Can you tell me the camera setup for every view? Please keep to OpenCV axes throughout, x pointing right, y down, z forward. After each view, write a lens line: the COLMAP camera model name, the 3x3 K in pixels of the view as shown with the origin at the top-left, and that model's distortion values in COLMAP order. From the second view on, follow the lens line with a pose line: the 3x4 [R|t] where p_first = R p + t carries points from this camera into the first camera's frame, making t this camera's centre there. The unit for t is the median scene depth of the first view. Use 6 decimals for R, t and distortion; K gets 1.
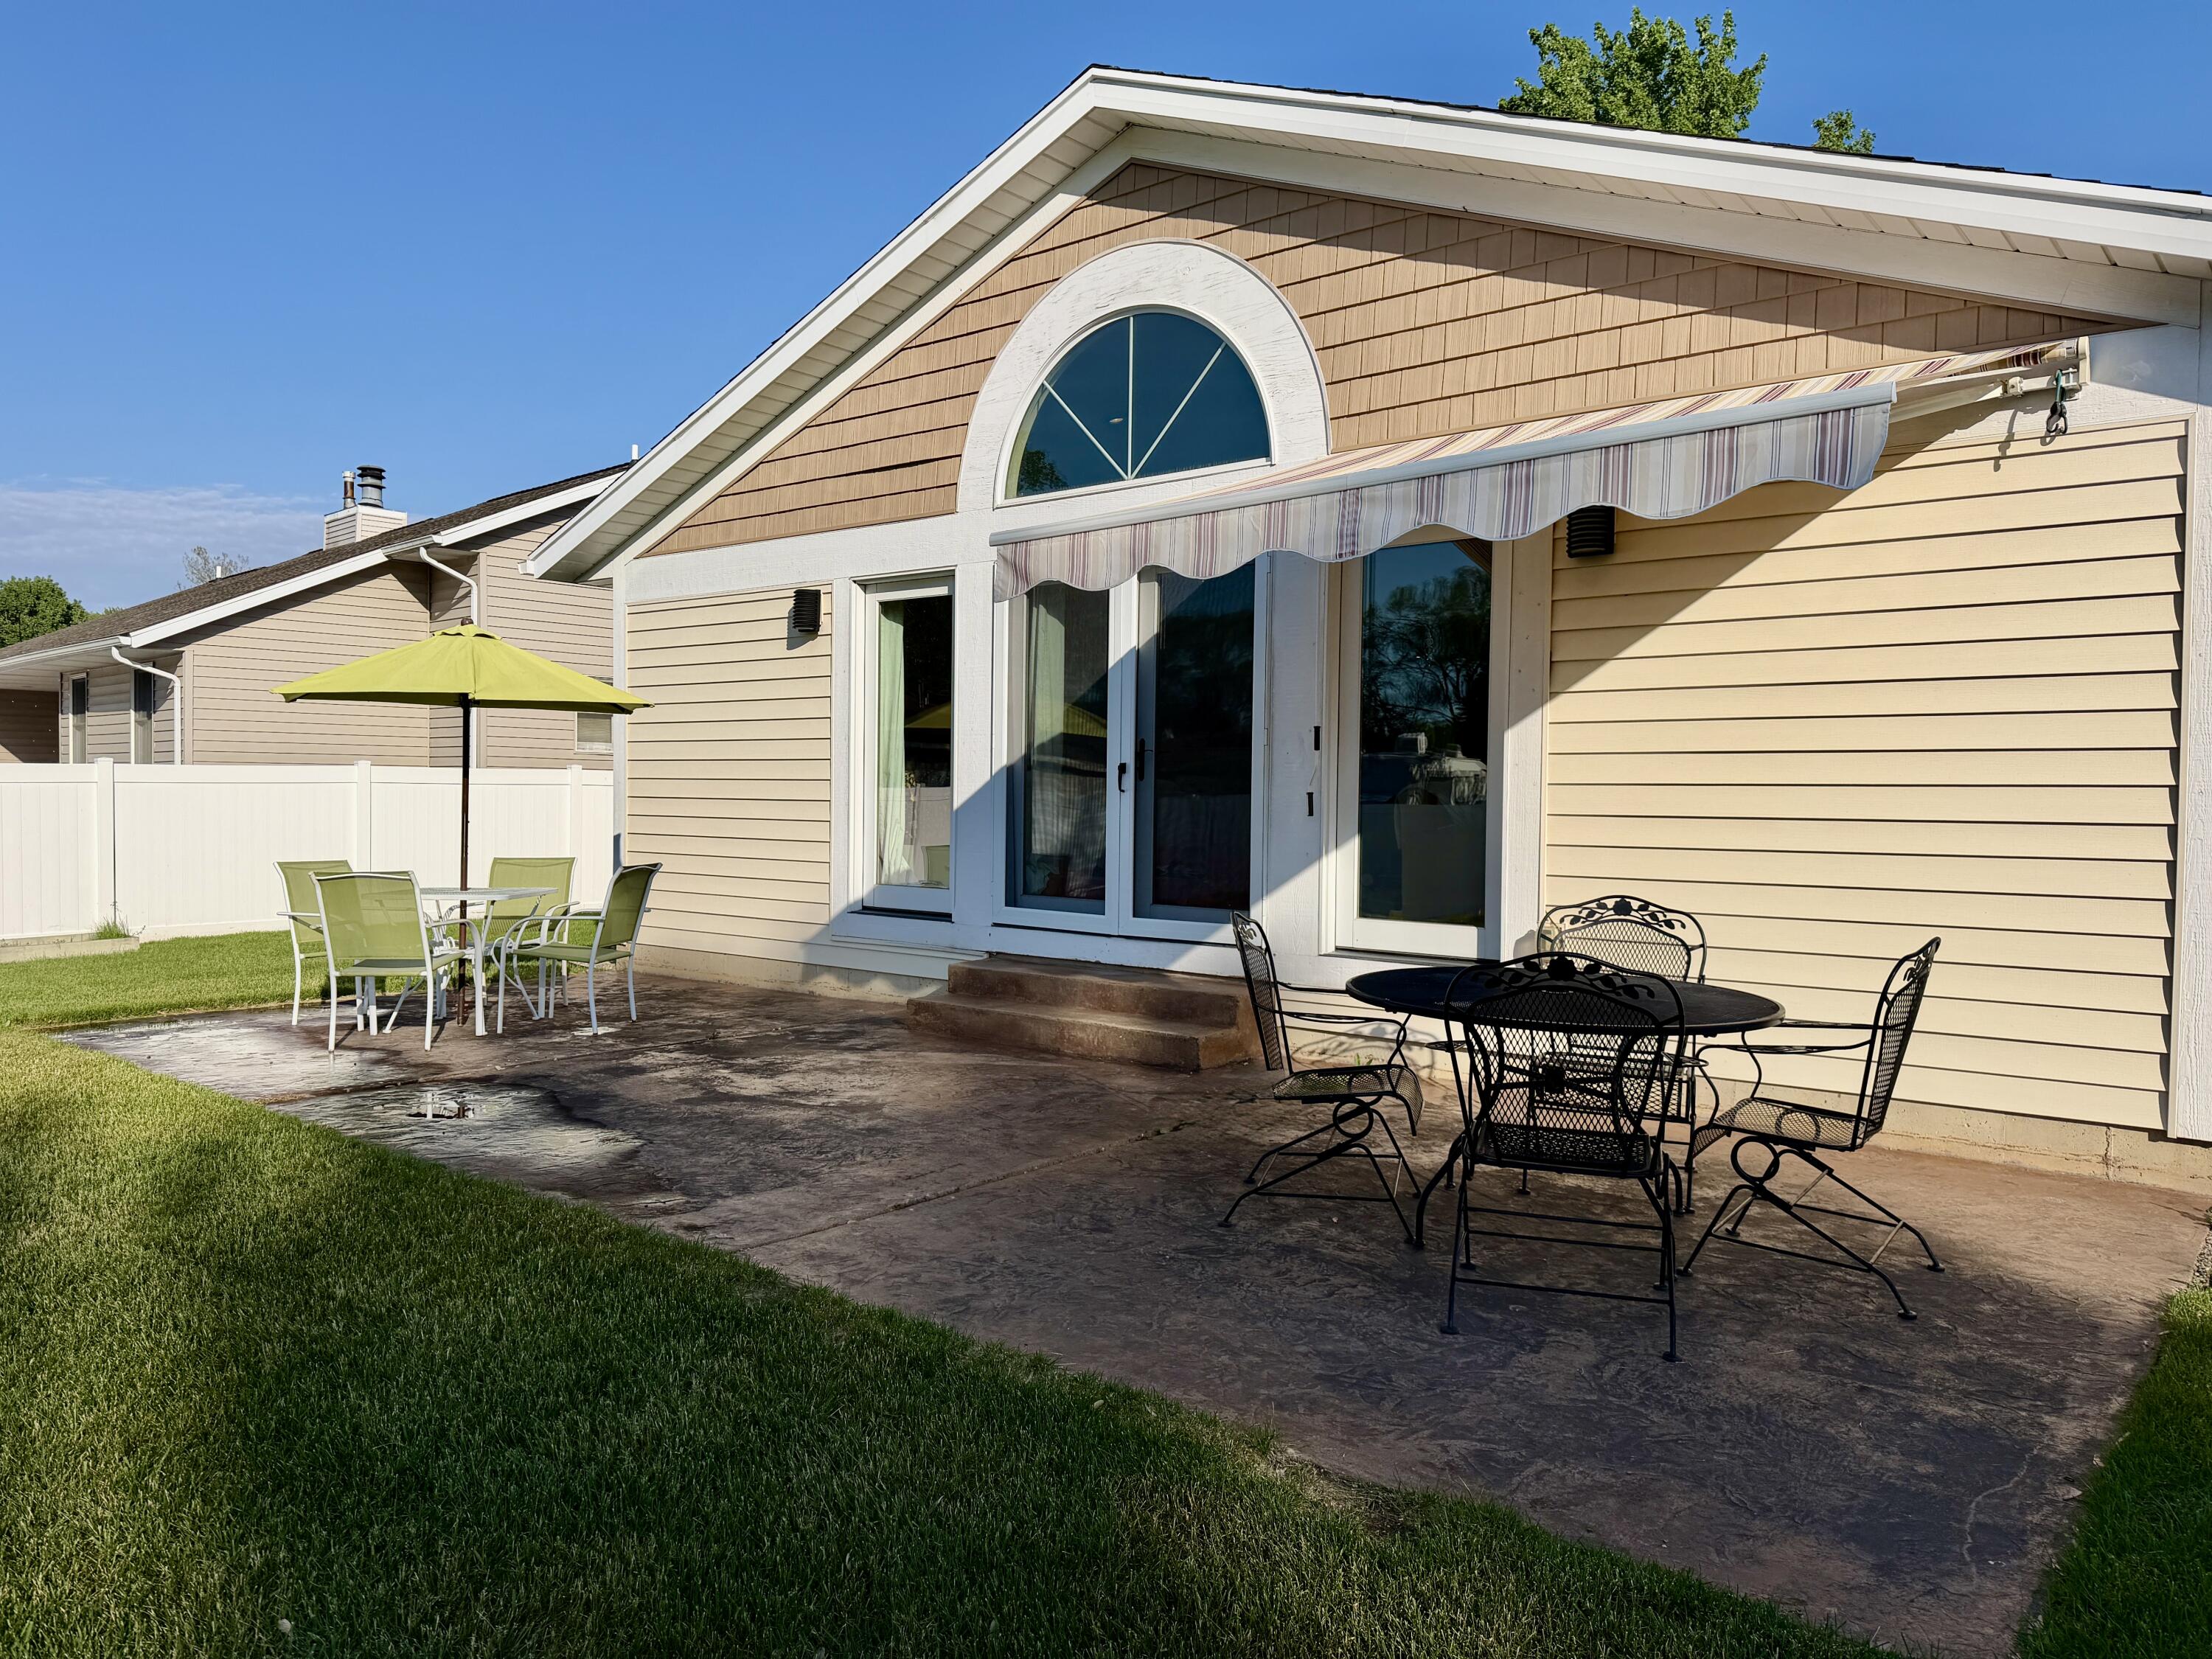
lens RADIAL K [[1596.4, 0, 1047.3], [0, 1596.4, 834.2], [0, 0, 1]] dist [-0.000890, -0.006429]
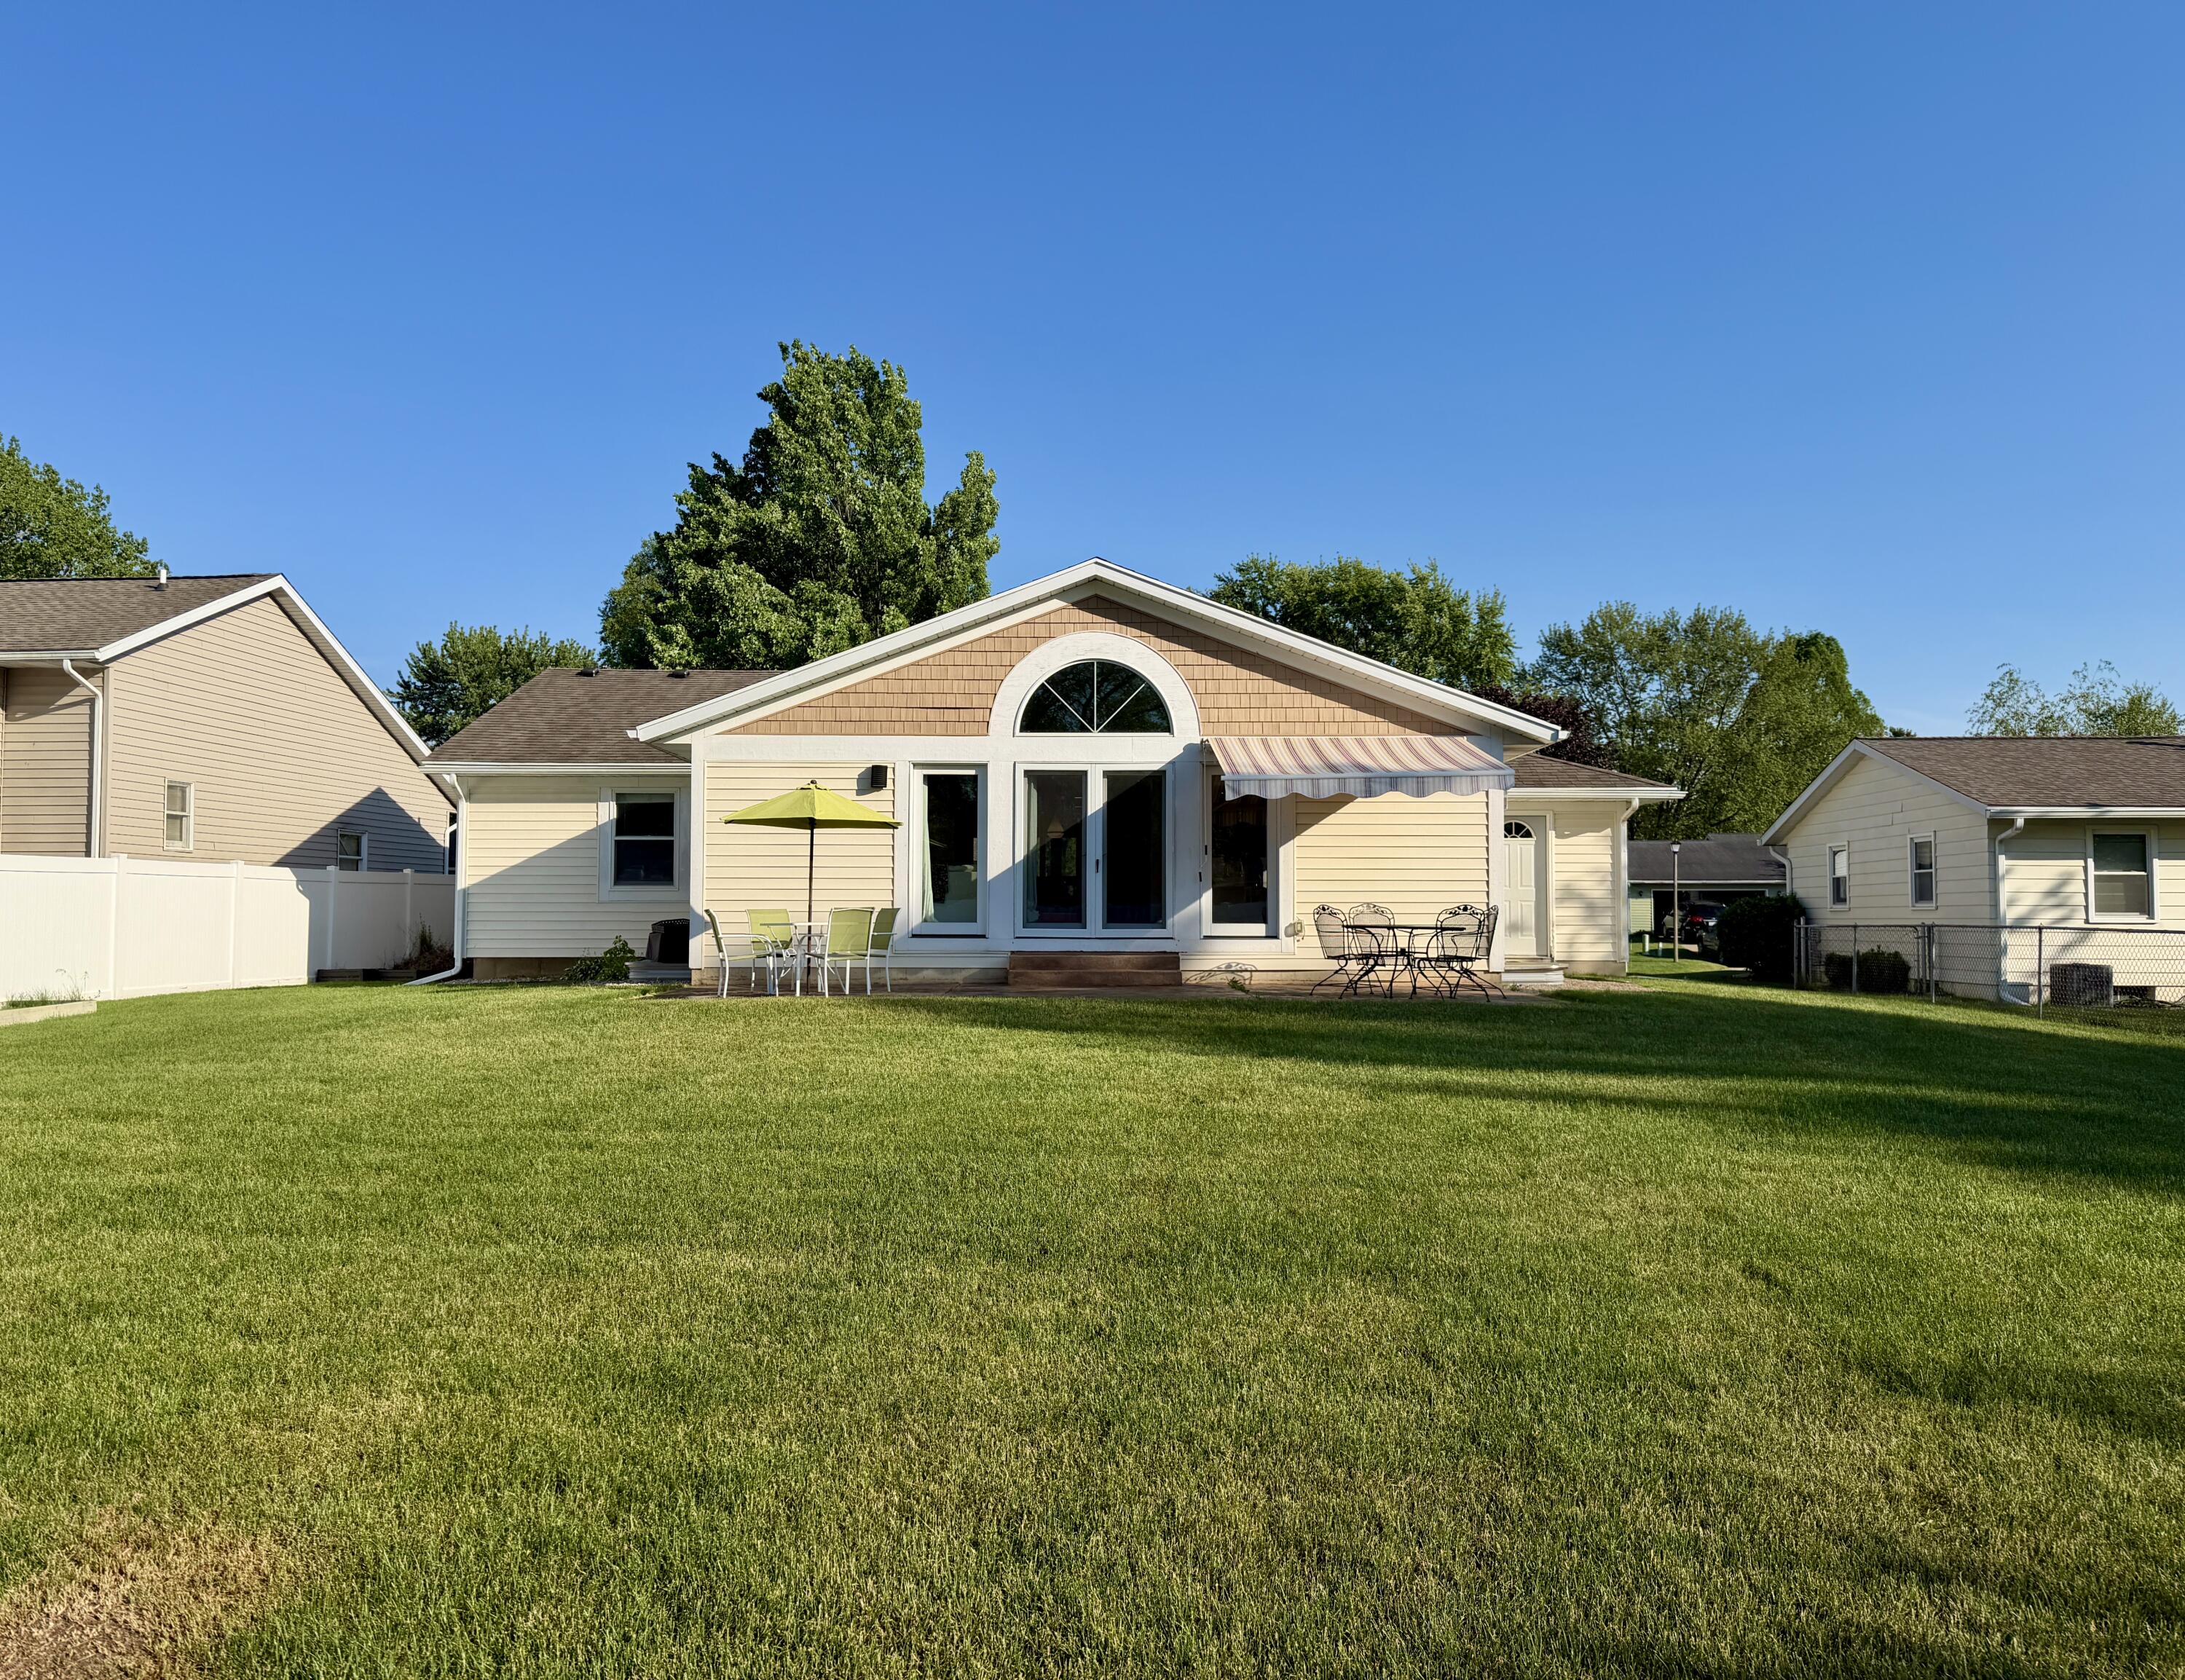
lens RADIAL K [[1579.5, 0, 1088.1], [0, 1579.5, 798.6], [0, 0, 1]] dist [0.035317, -0.000734]
pose [[0.742489, 0.034946, 0.668946, -1.404581], [0.025418, 0.996449, -0.080267, 0.046933], [-0.669376, 0.076601, 0.738964, -0.614303]]
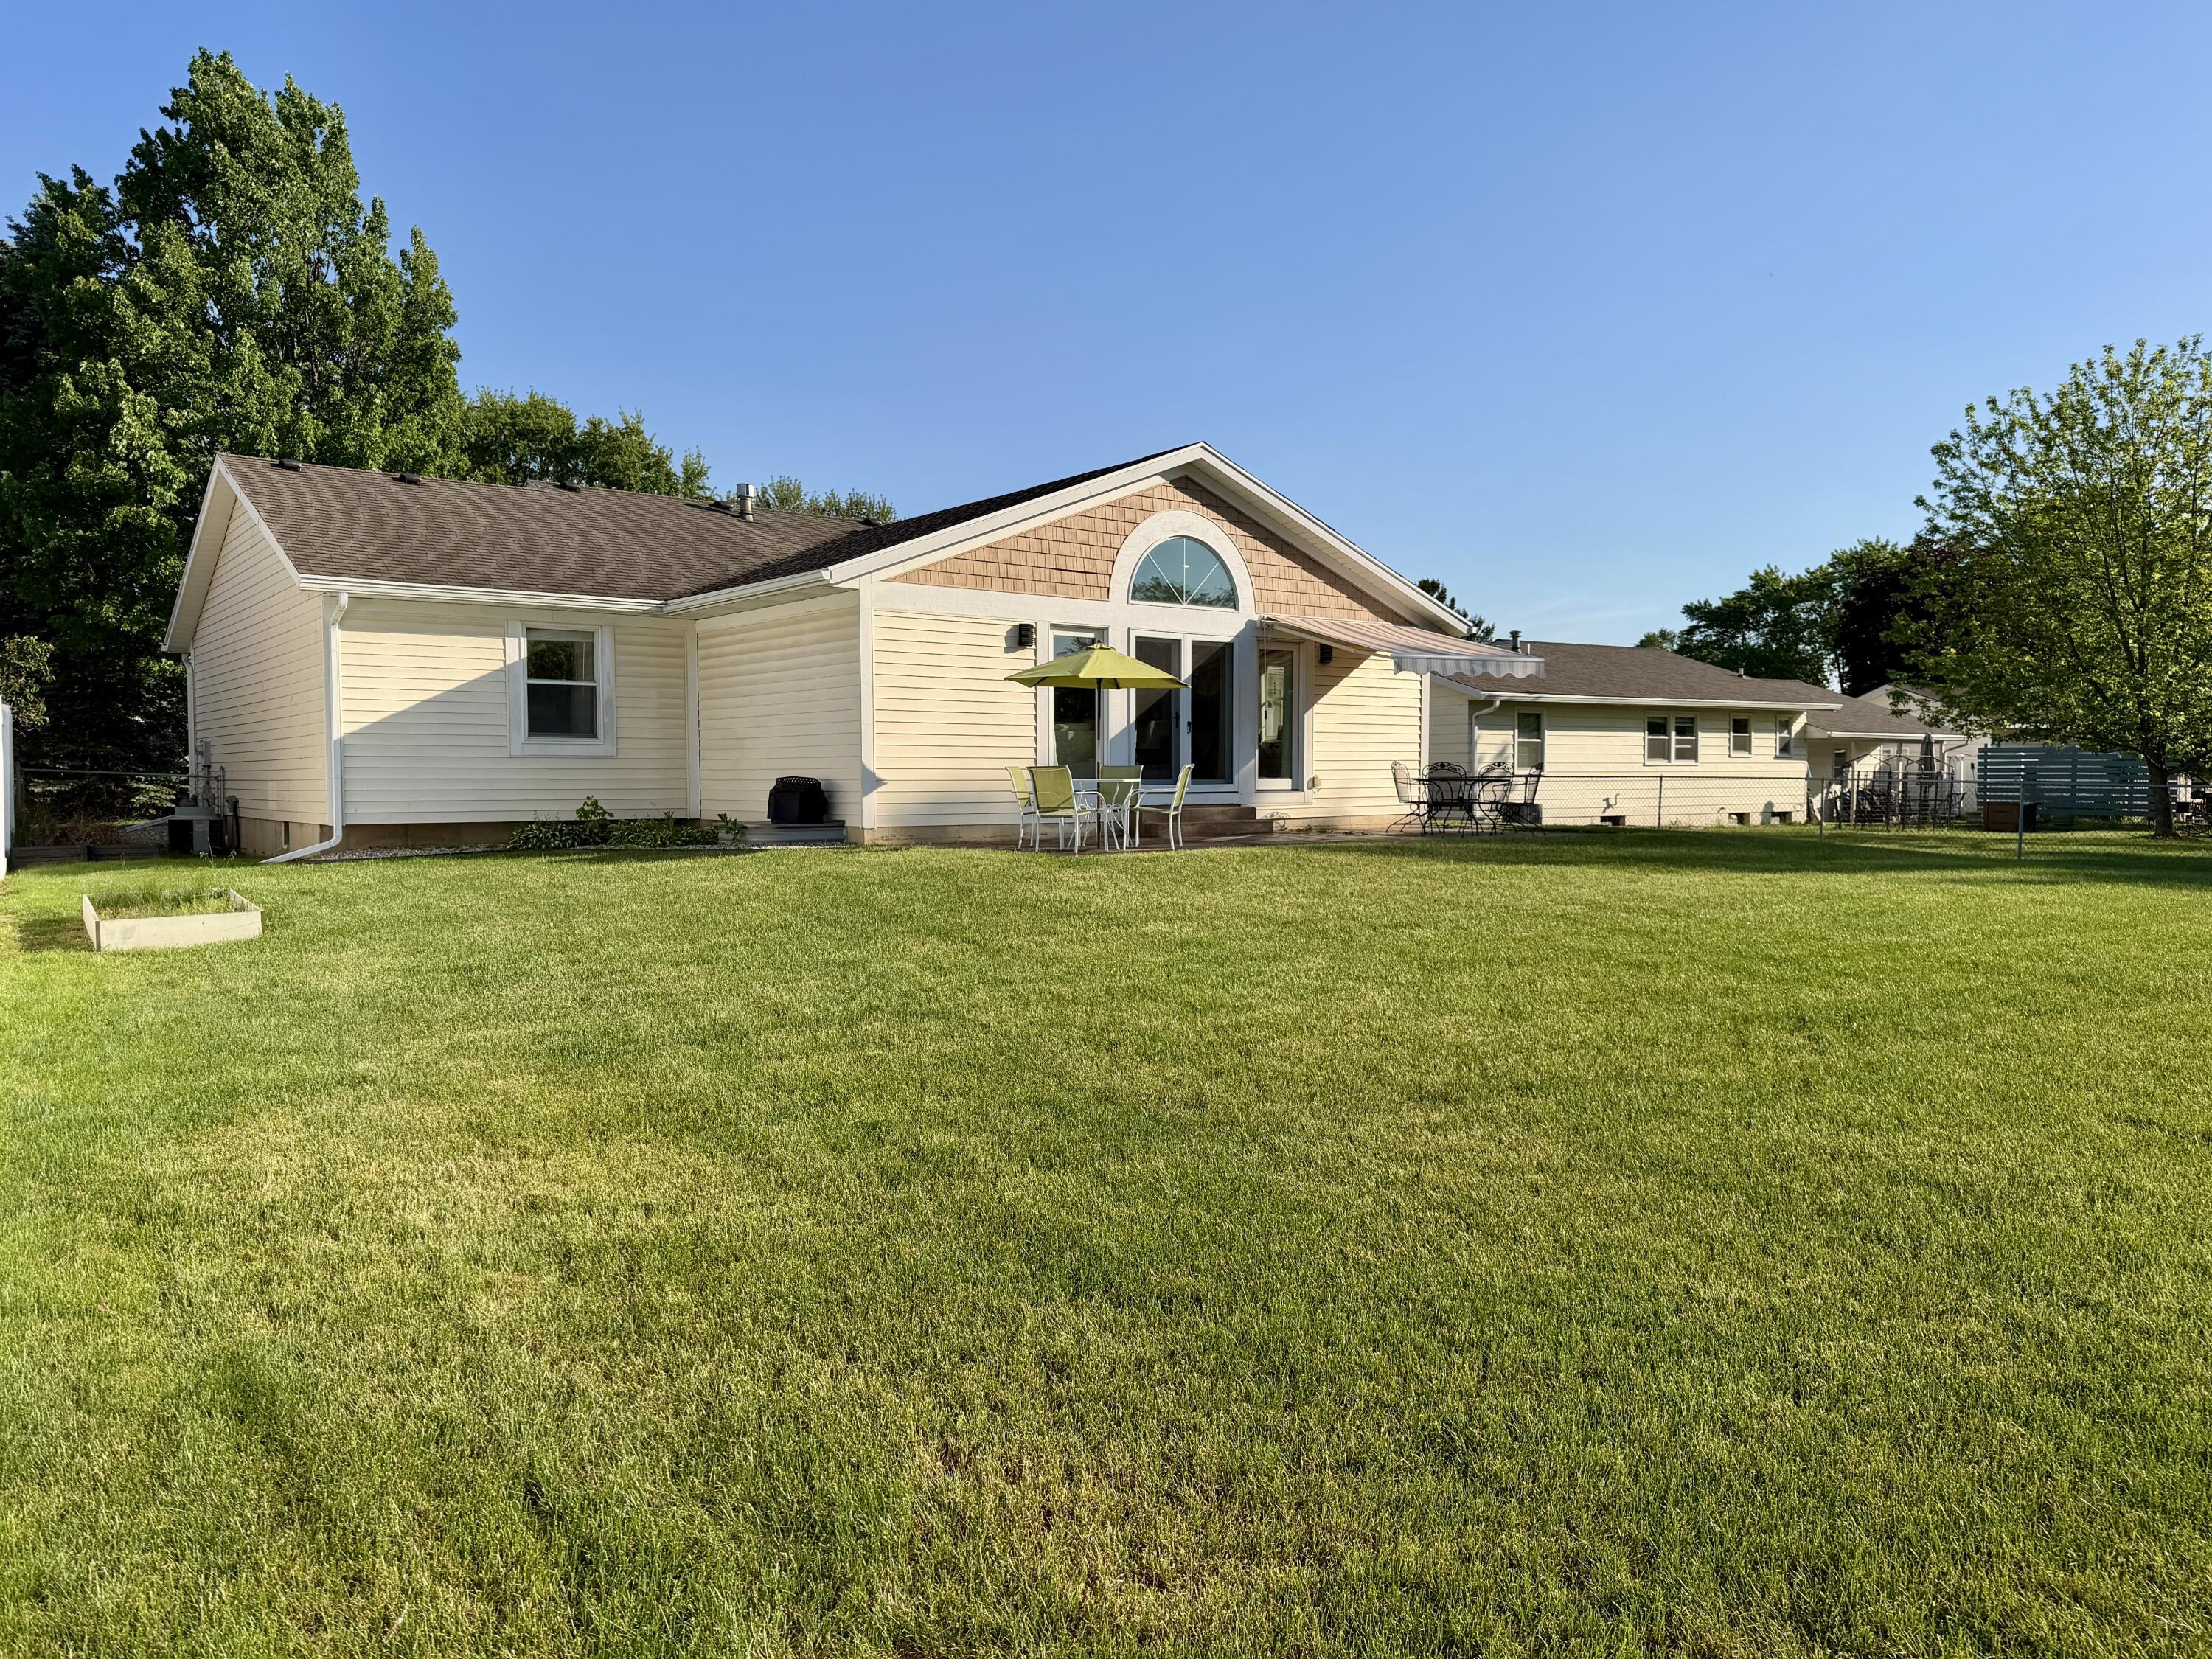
lens RADIAL K [[1525.2, 0, 1106.0], [0, 1525.2, 829.5], [0, 0, 1]] dist [0.096518, -0.126191]
pose [[0.173735, -0.052774, 0.983377, -2.243548], [0.025829, 0.998464, 0.049020, 0.003942], [-0.984454, 0.016884, 0.174831, 0.695088]]
